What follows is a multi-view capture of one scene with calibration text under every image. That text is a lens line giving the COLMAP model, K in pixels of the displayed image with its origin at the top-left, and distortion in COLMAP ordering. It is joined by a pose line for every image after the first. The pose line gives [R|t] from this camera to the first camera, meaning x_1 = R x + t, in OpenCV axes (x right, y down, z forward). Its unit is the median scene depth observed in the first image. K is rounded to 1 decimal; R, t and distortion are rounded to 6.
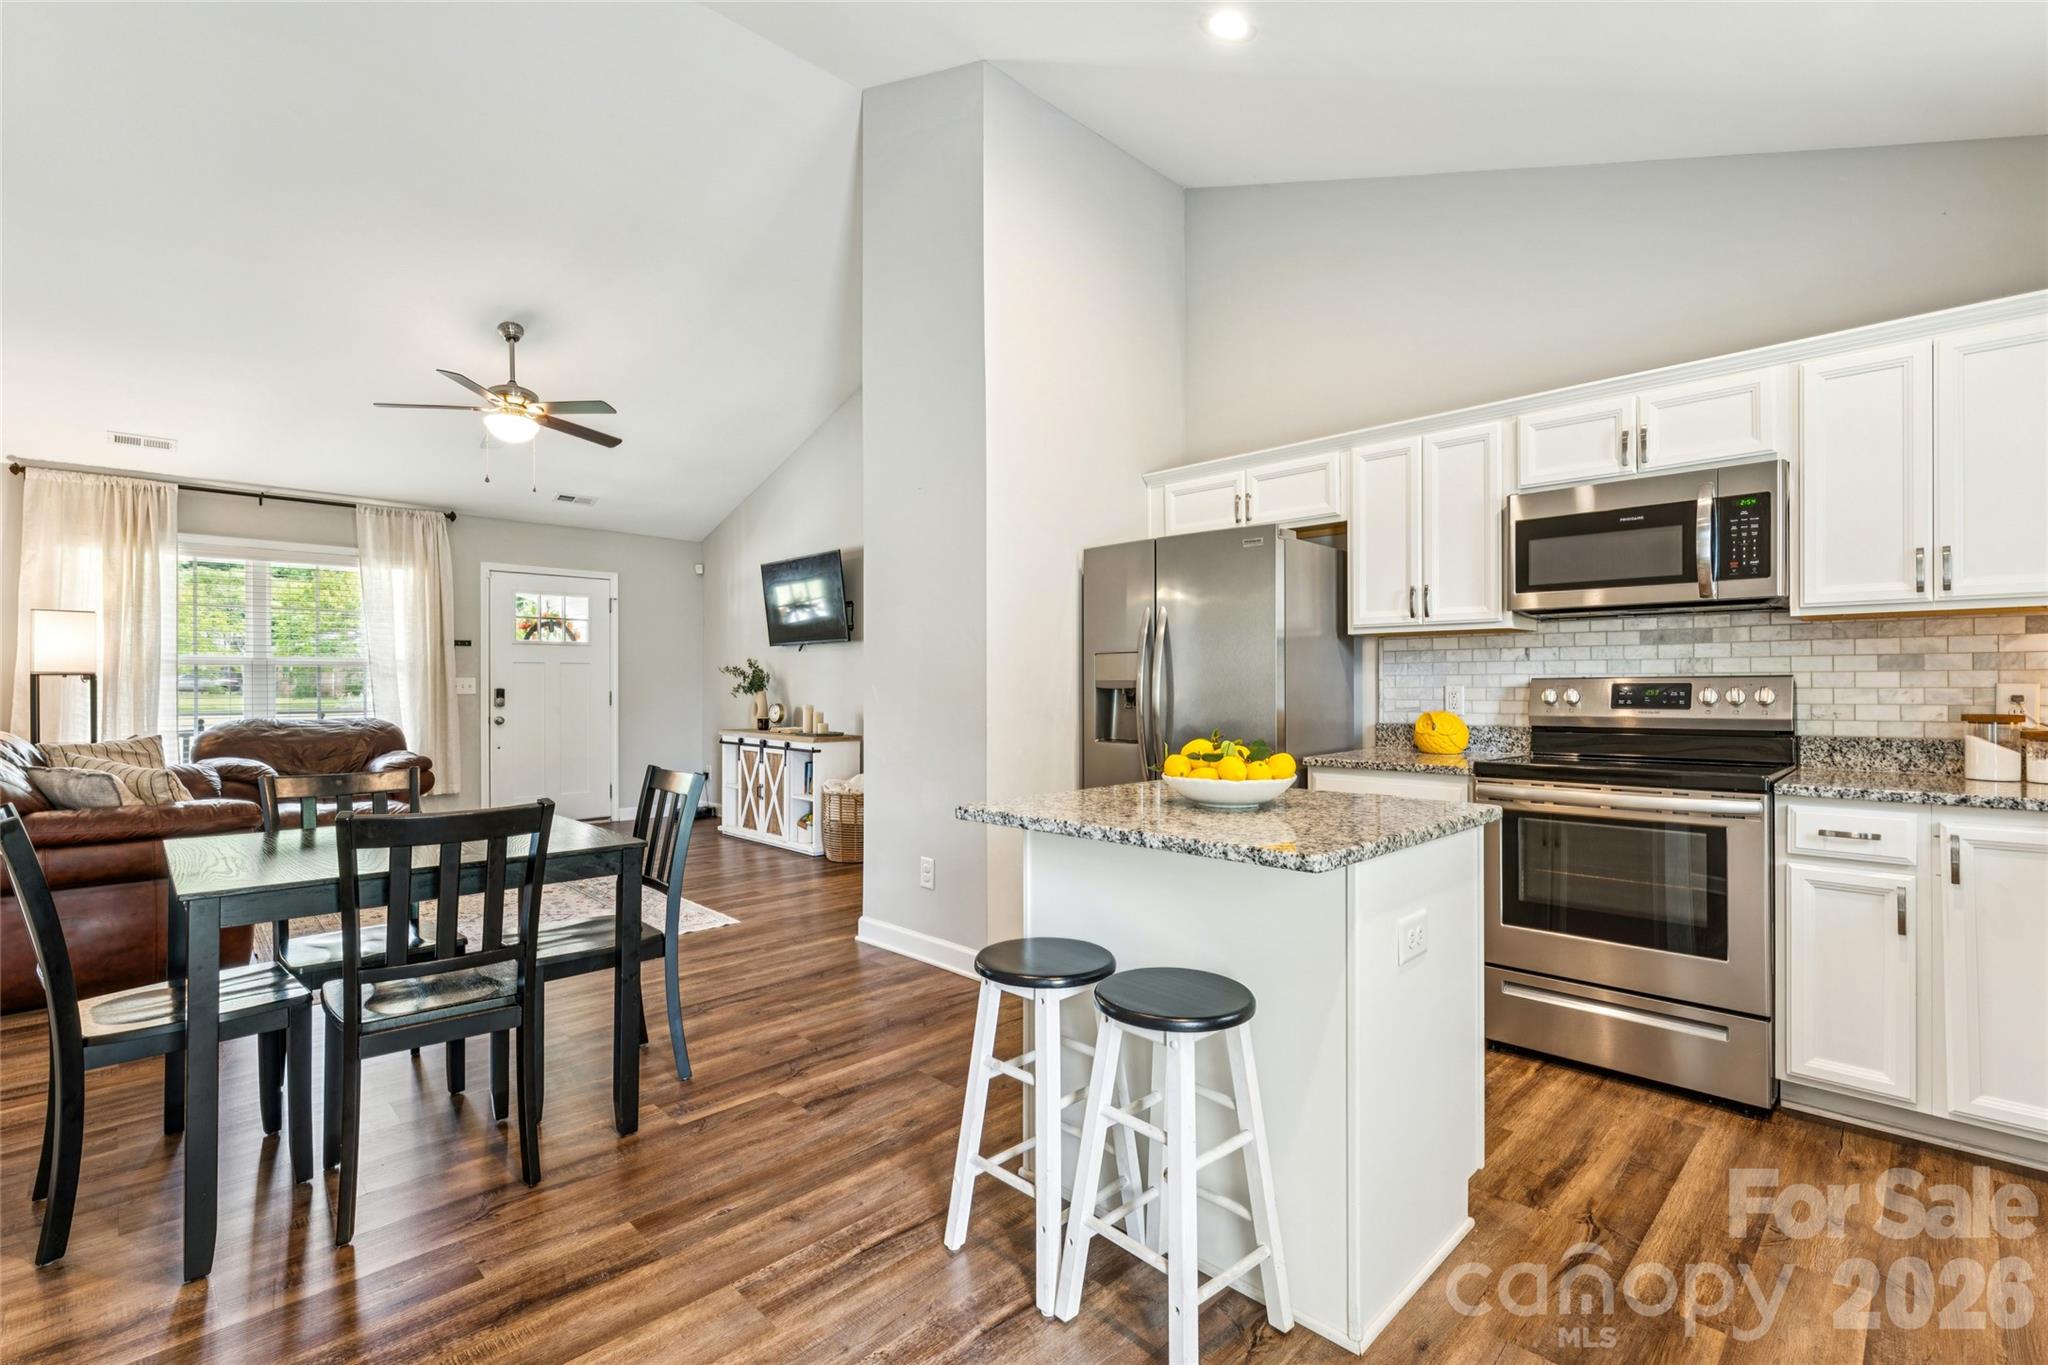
lens RADIAL K [[927.7, 0, 1030.4], [0, 927.7, 682.3], [0, 0, 1]] dist [-0.000689, -0.000803]
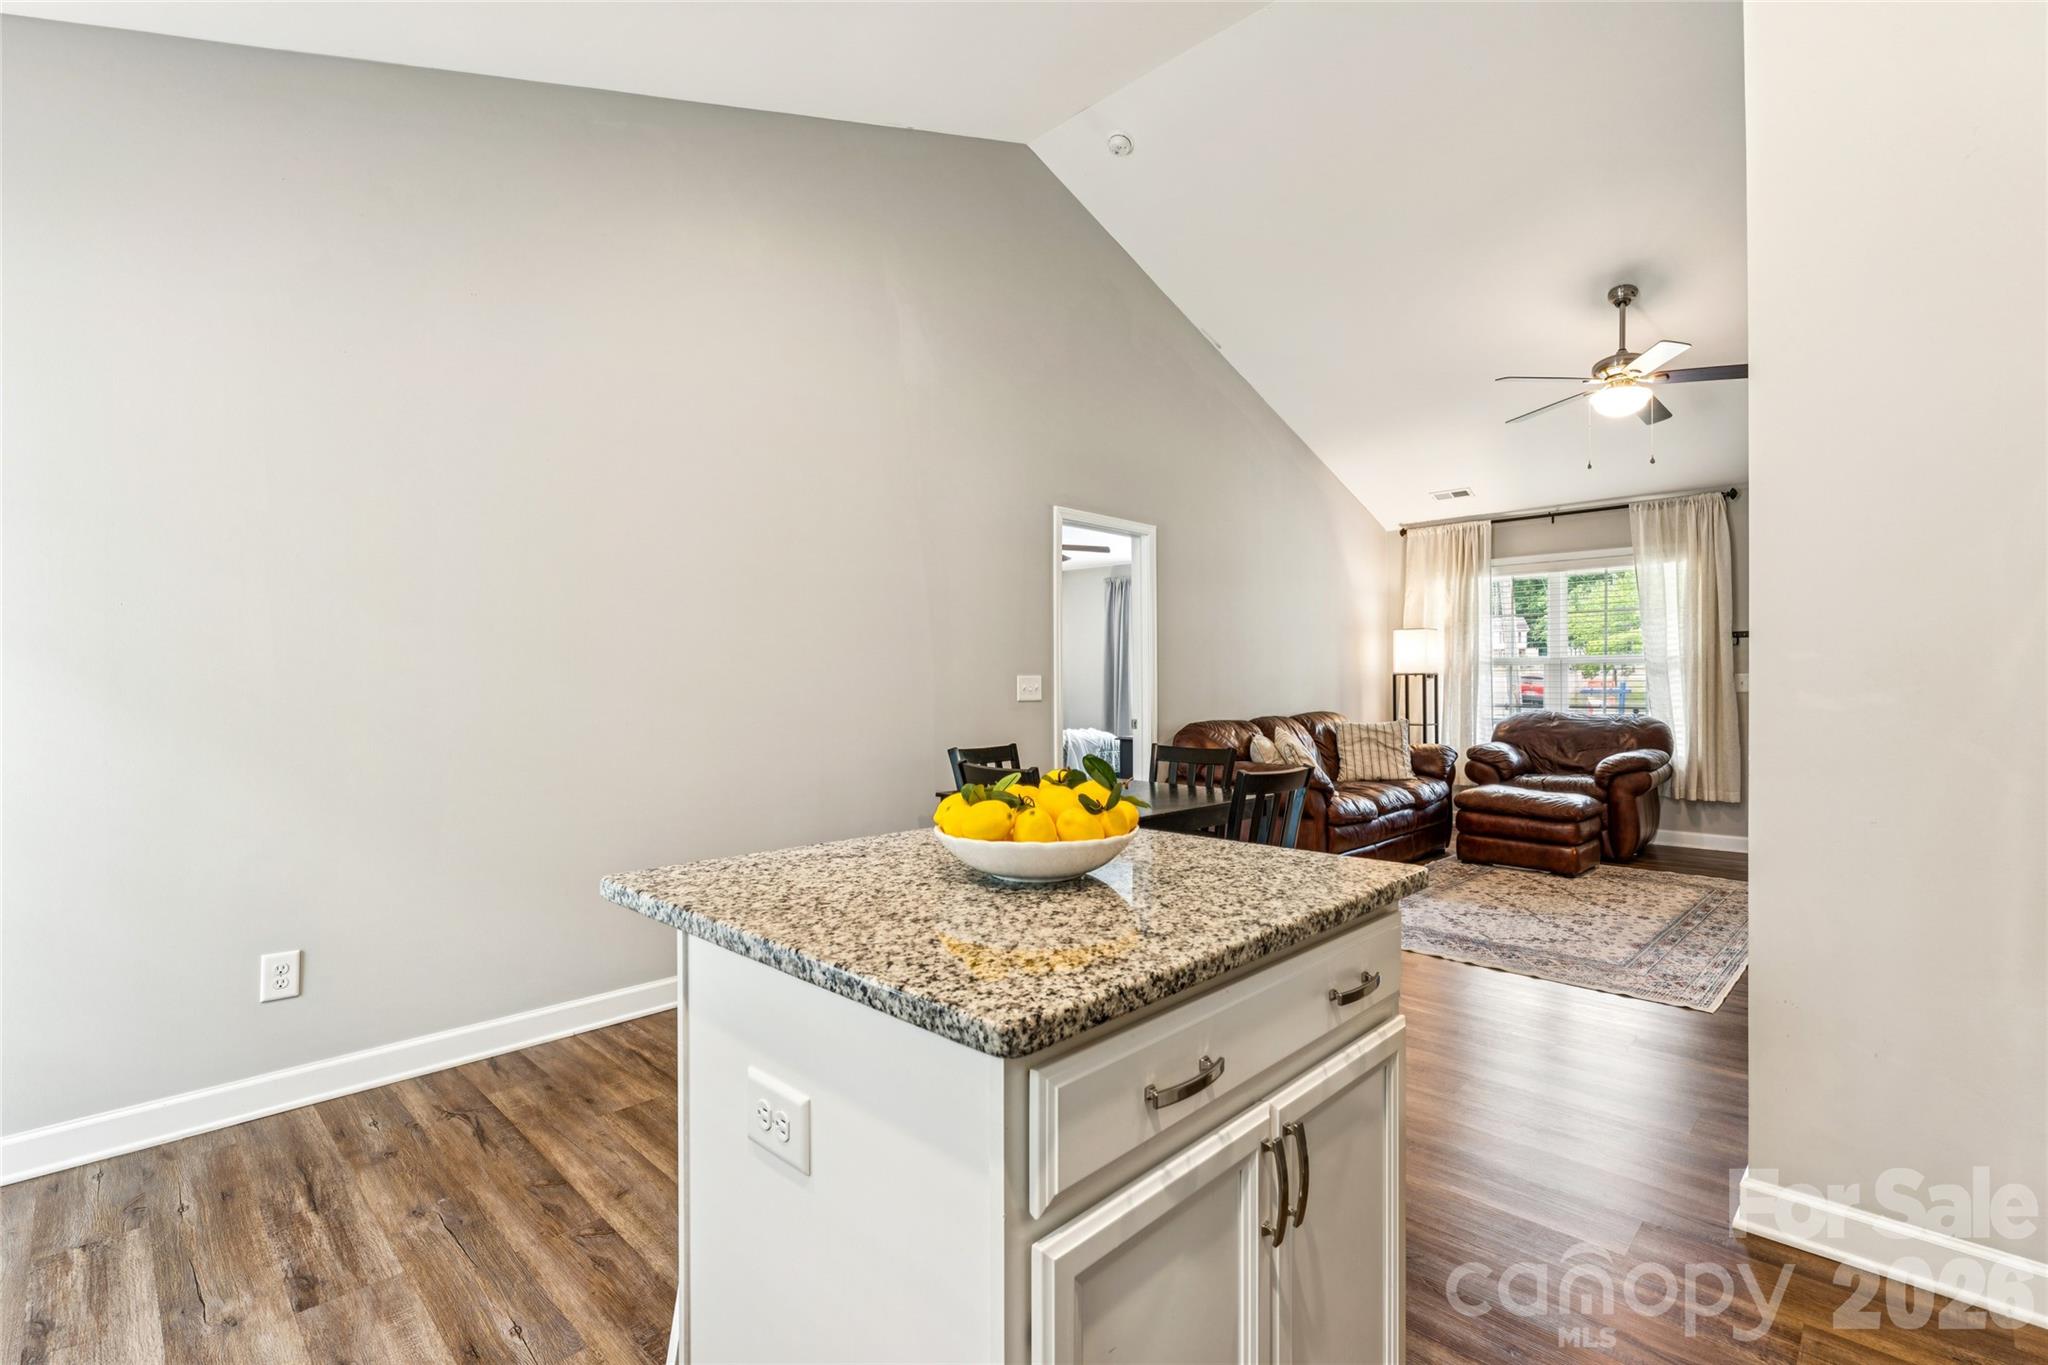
lens RADIAL K [[927.7, 0, 1030.4], [0, 927.7, 682.3], [0, 0, 1]] dist [-0.000689, -0.000803]
pose [[0.020713, 0.000852, -0.999785, 0.309052], [0.006450, 0.999979, 0.000986, -0.001984], [0.999765, -0.006469, 0.020707, 0.361184]]
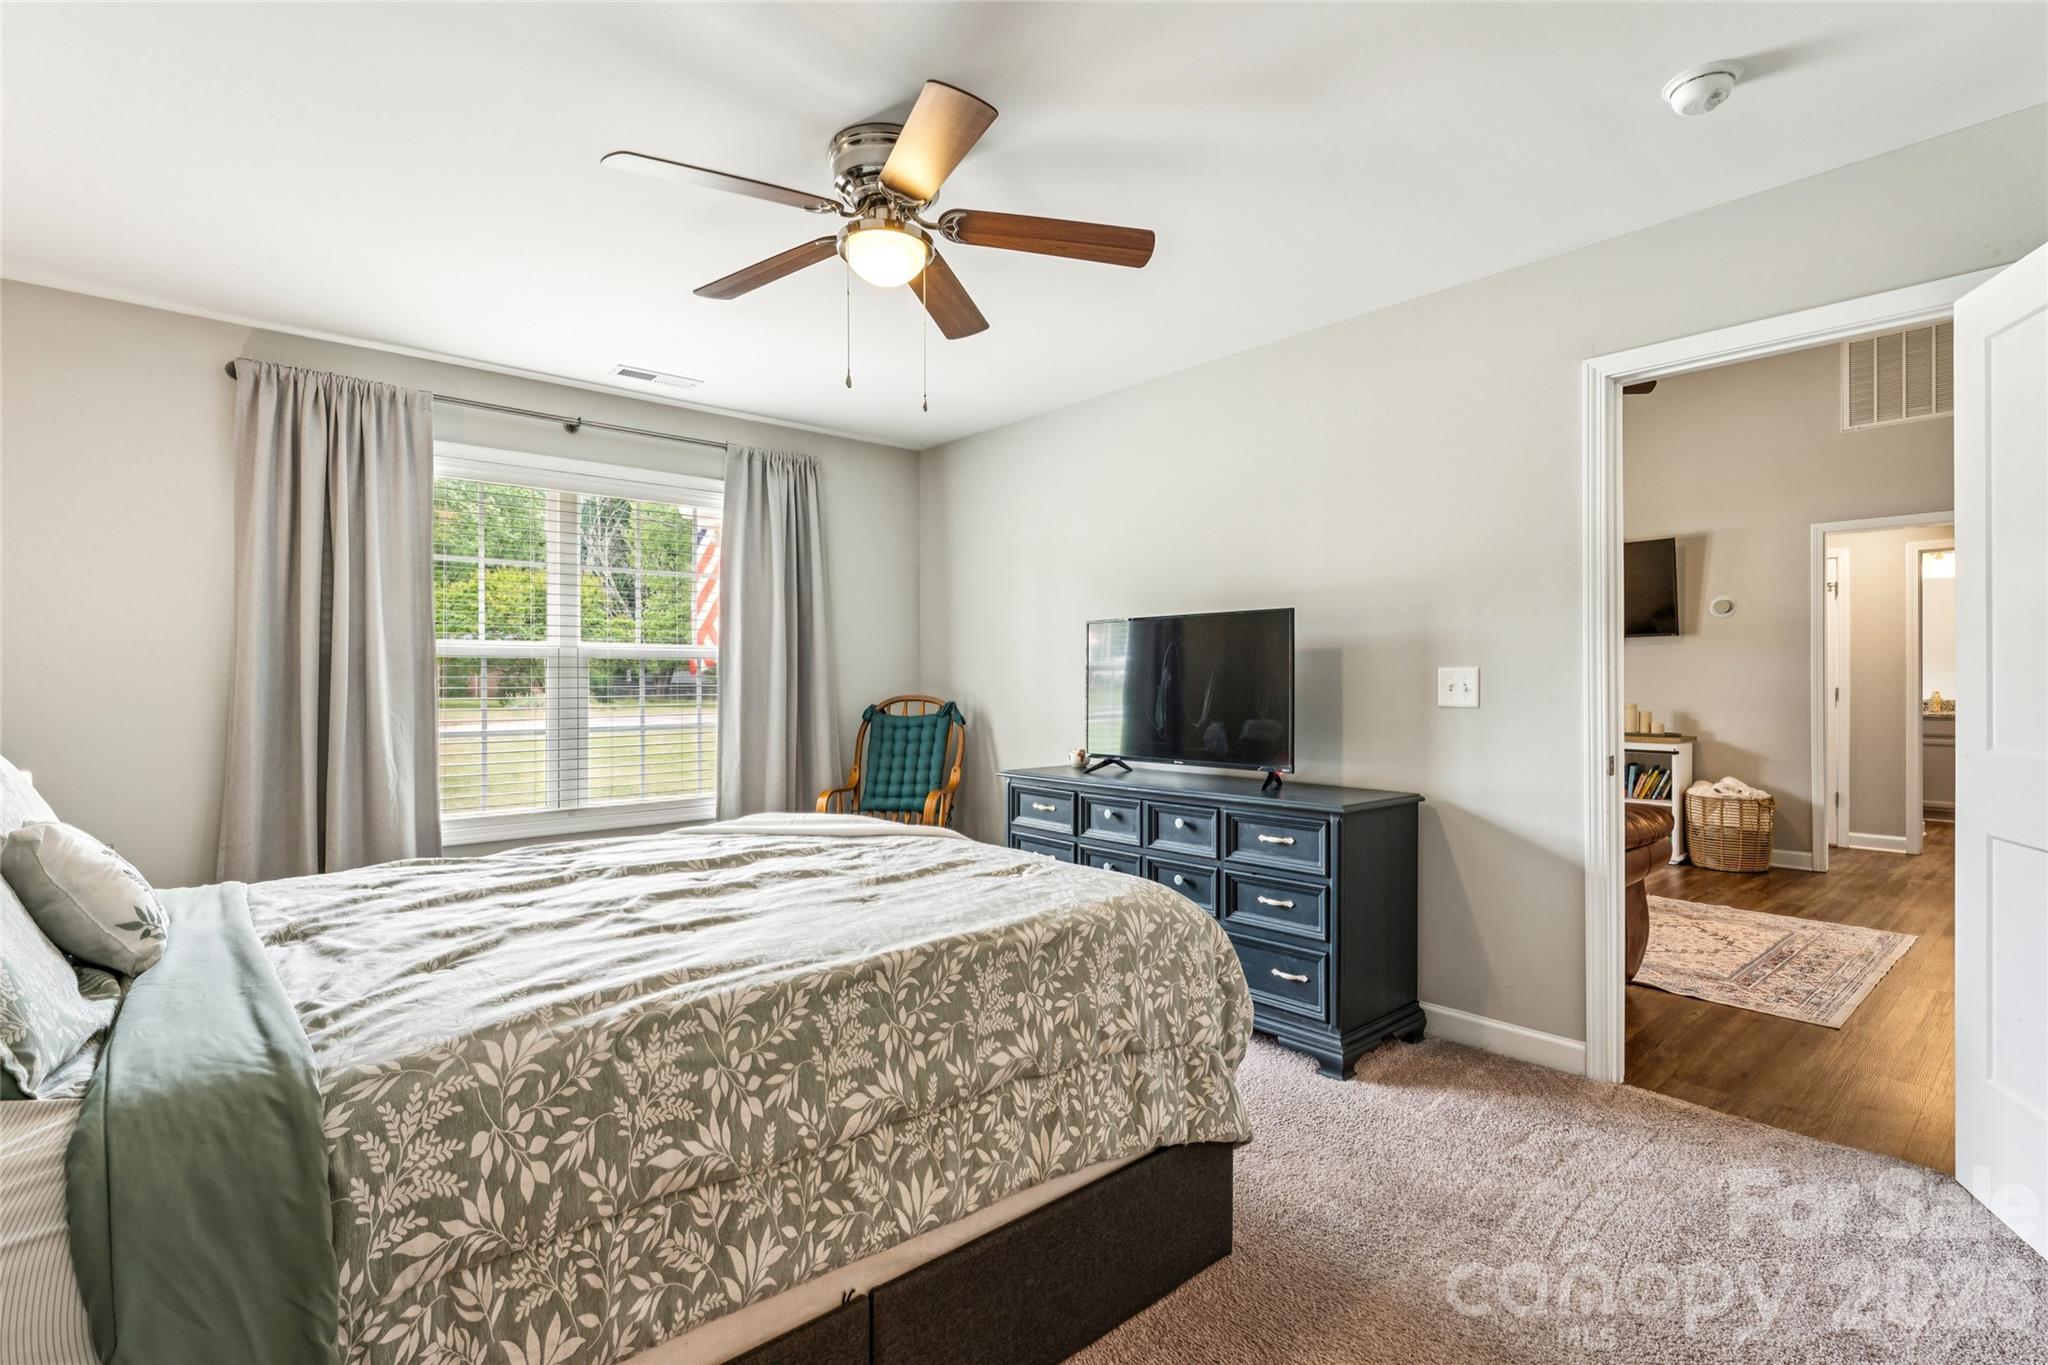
lens RADIAL K [[946.0, 0, 1027.9], [0, 946.0, 678.6], [0, 0, 1]] dist [0.000197, 0.000082]
pose [[0.998006, -0.003525, -0.063027, -0.900450], [0.003783, 0.999985, 0.003967, -0.008057], [0.063012, -0.004197, 0.998004, -0.000204]]
